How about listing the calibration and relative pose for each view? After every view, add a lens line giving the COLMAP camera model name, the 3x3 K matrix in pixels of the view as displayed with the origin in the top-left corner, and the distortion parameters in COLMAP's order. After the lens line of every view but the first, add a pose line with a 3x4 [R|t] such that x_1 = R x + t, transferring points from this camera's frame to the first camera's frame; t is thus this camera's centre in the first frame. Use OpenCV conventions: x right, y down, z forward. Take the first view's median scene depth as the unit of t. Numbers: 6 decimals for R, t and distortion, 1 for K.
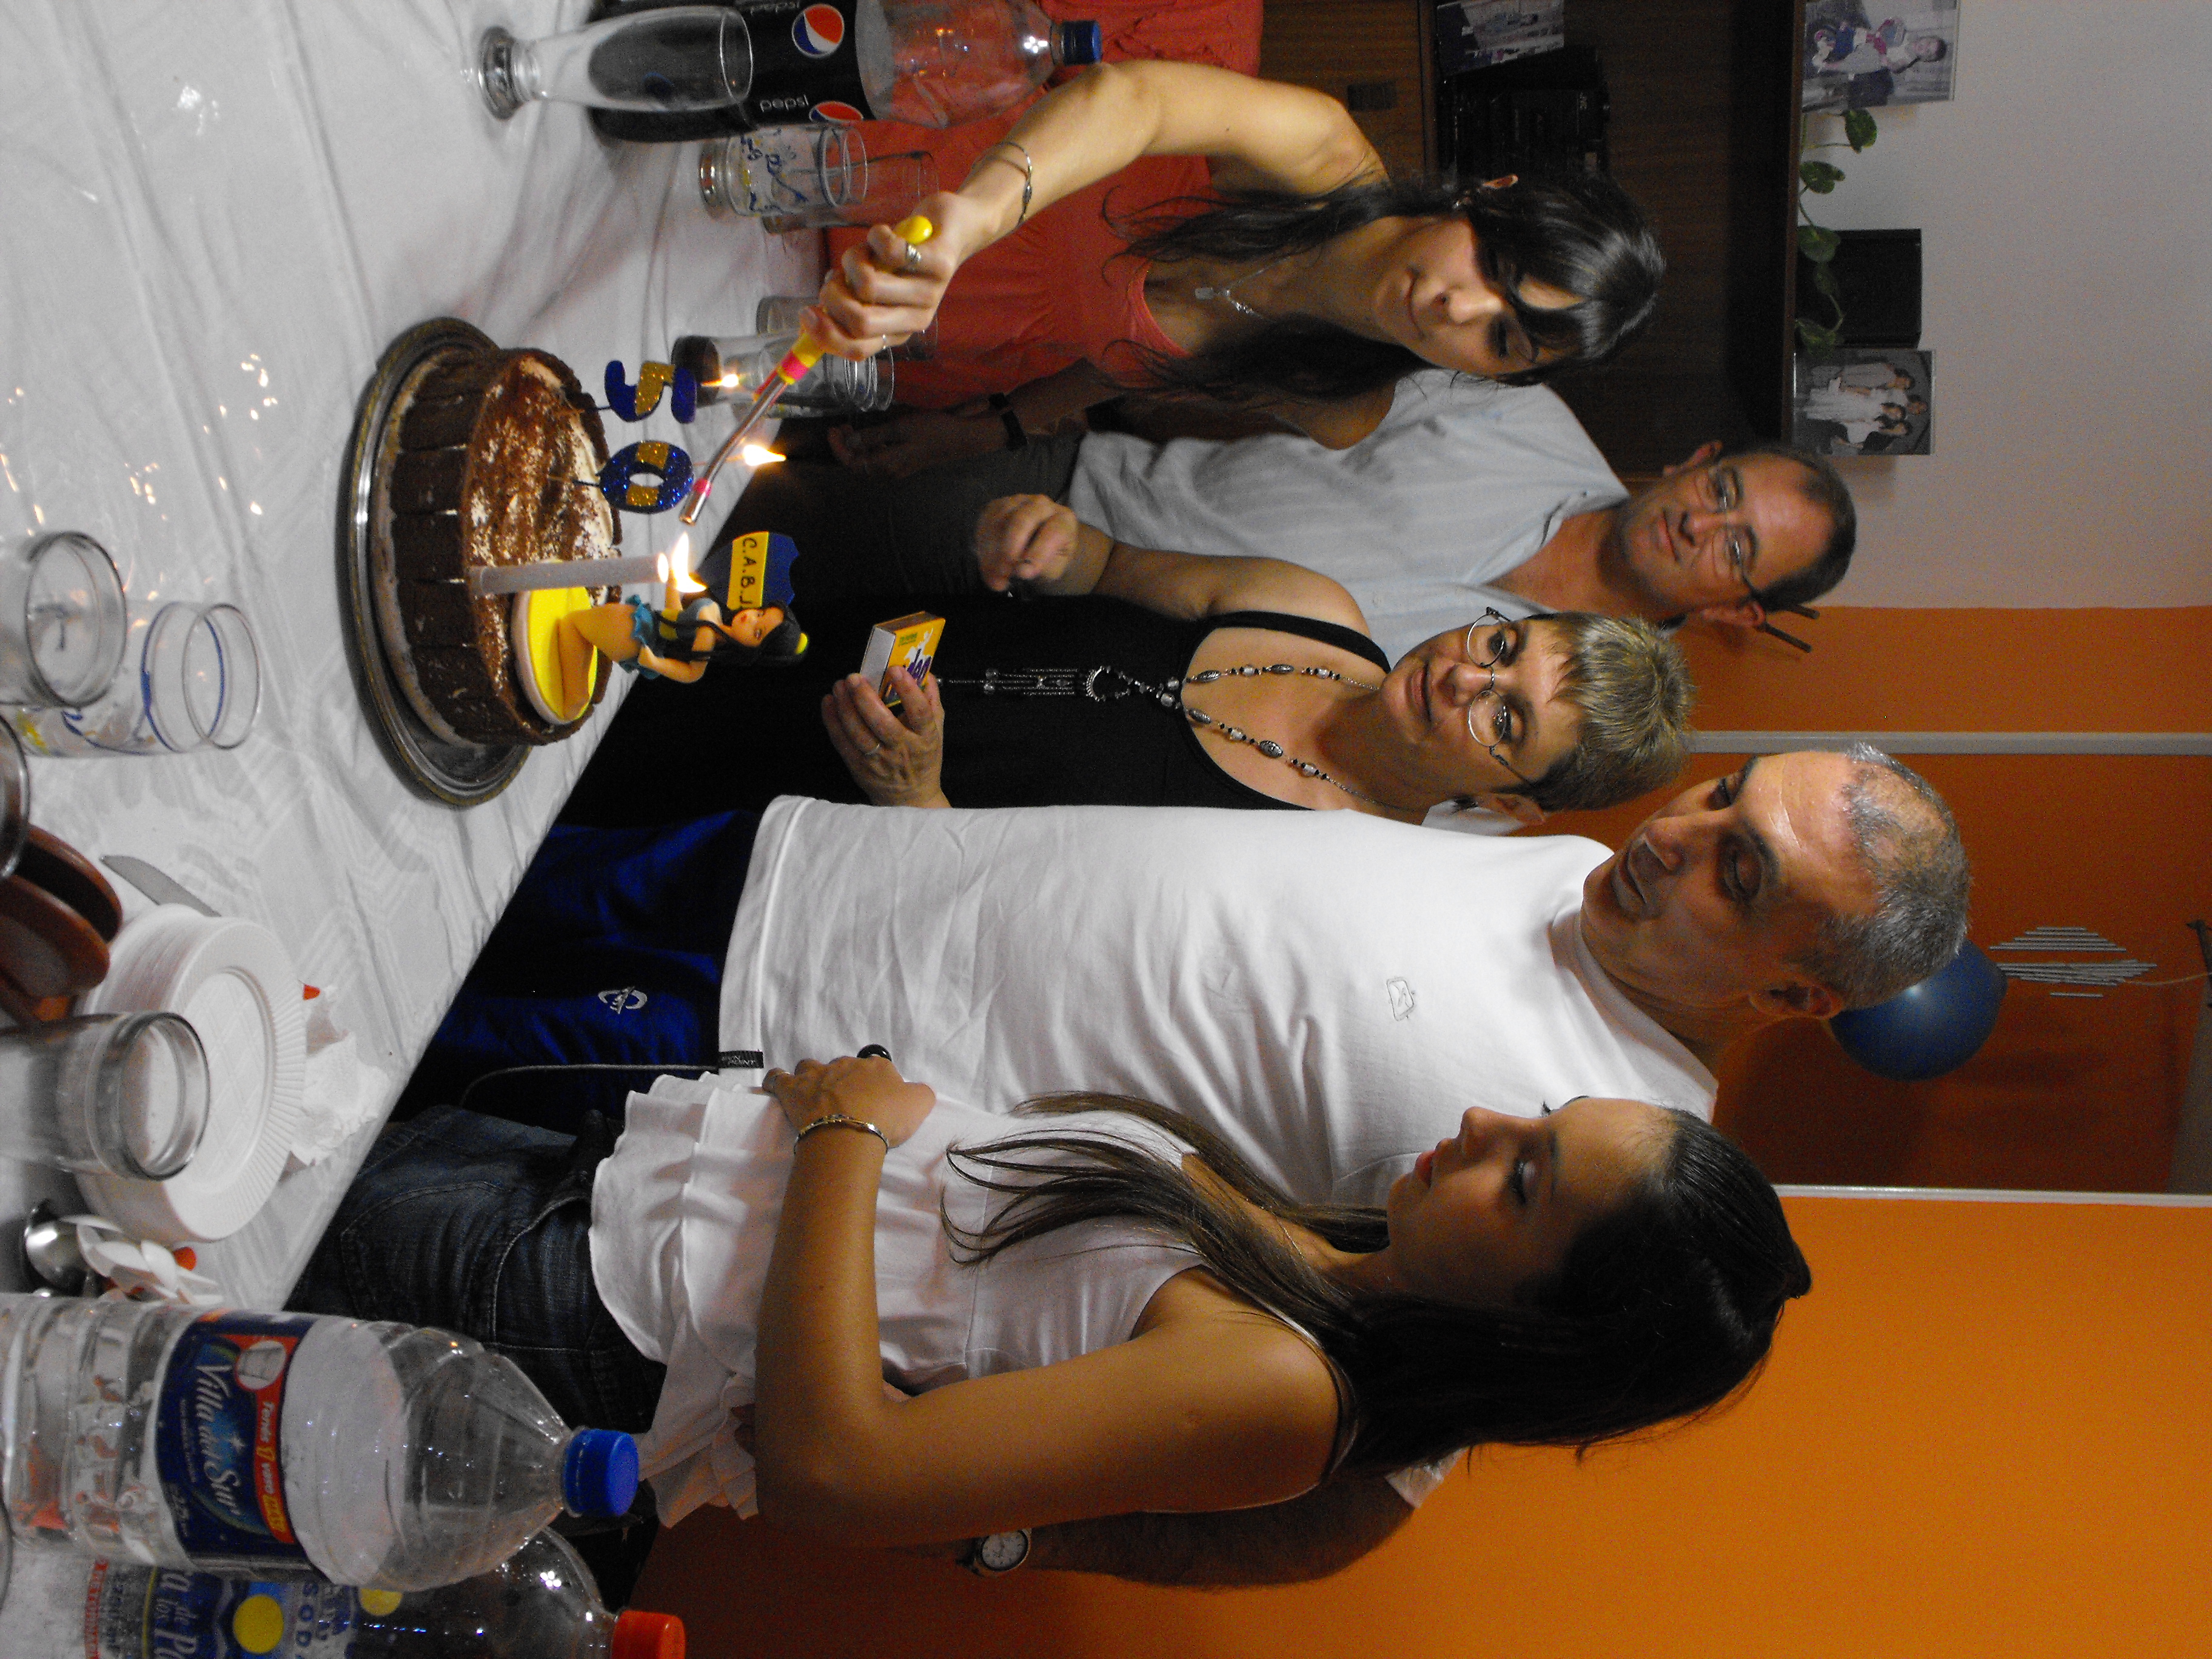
lens RADIAL K [[2578.1, 0, 1062.2], [0, 2578.1, 829.1], [0, 0, 1]] dist [-0.217951, 0.237897]
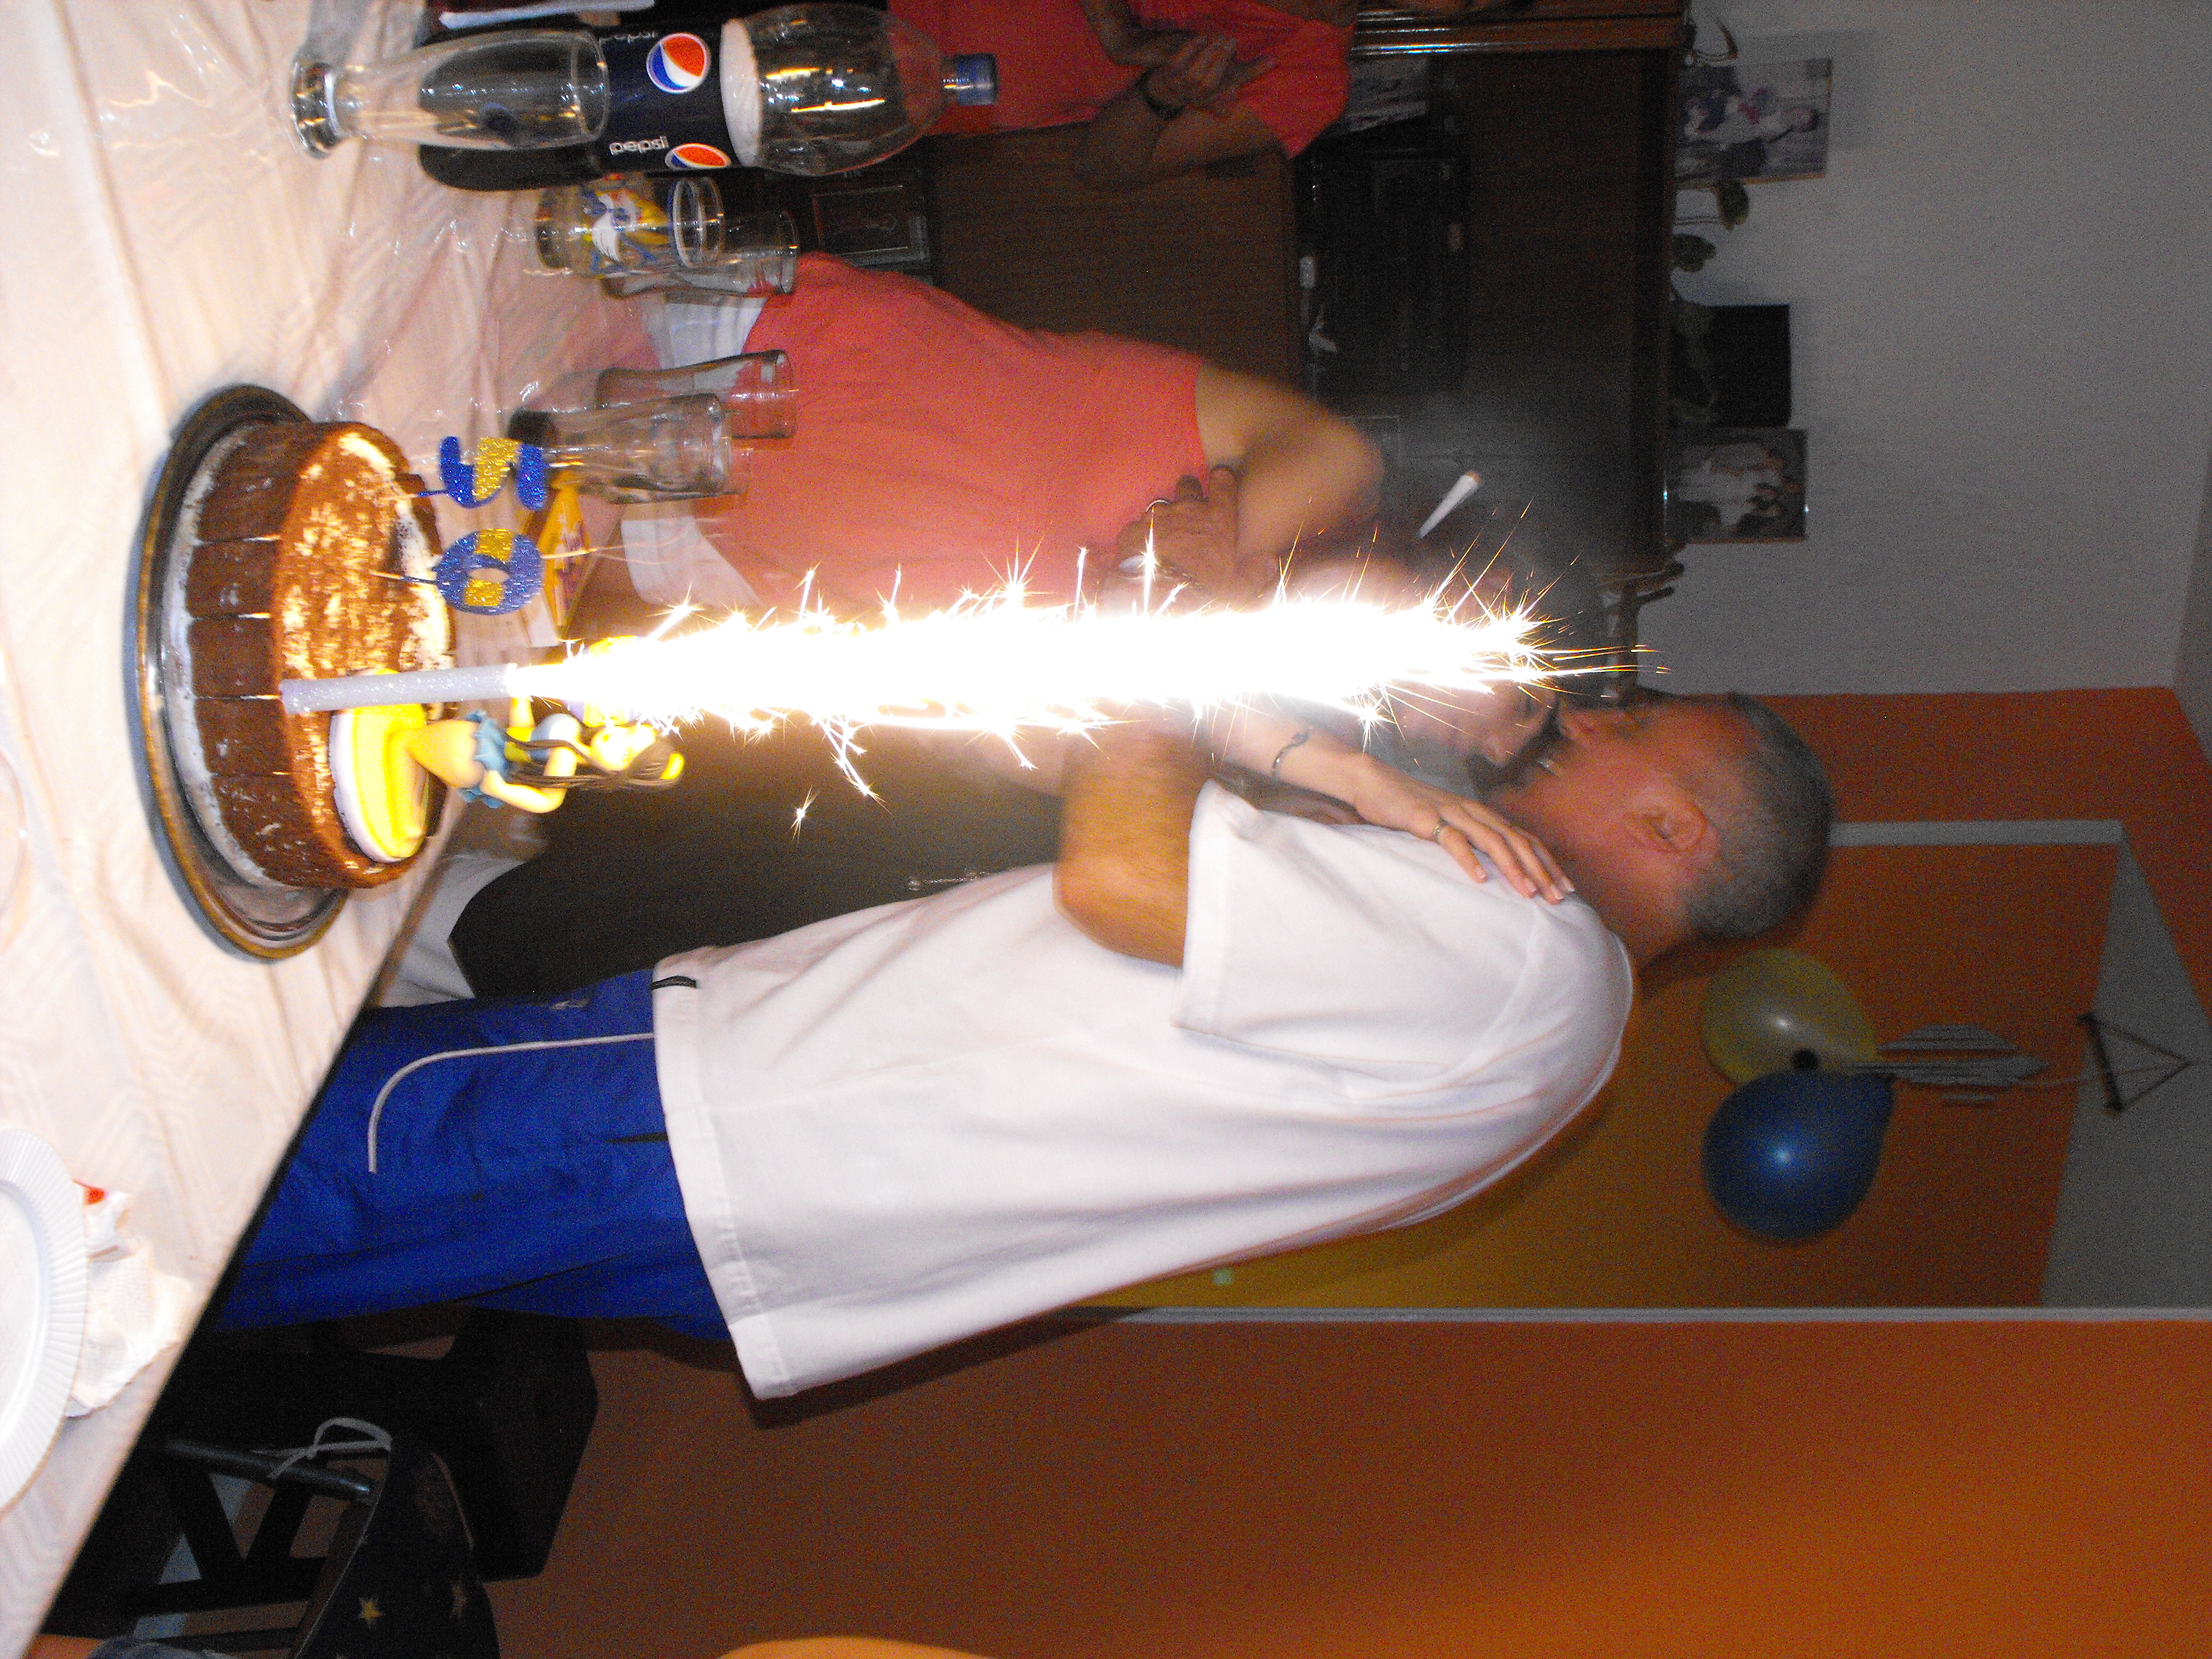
lens RADIAL K [[2578.1, 0, 1062.2], [0, 2578.1, 829.1], [0, 0, 1]] dist [-0.217951, 0.237897]
pose [[0.996894, -0.010110, 0.078100, -0.037270], [0.012678, 0.999393, -0.032460, -0.020854], [-0.077725, 0.033350, 0.996417, 0.132521]]
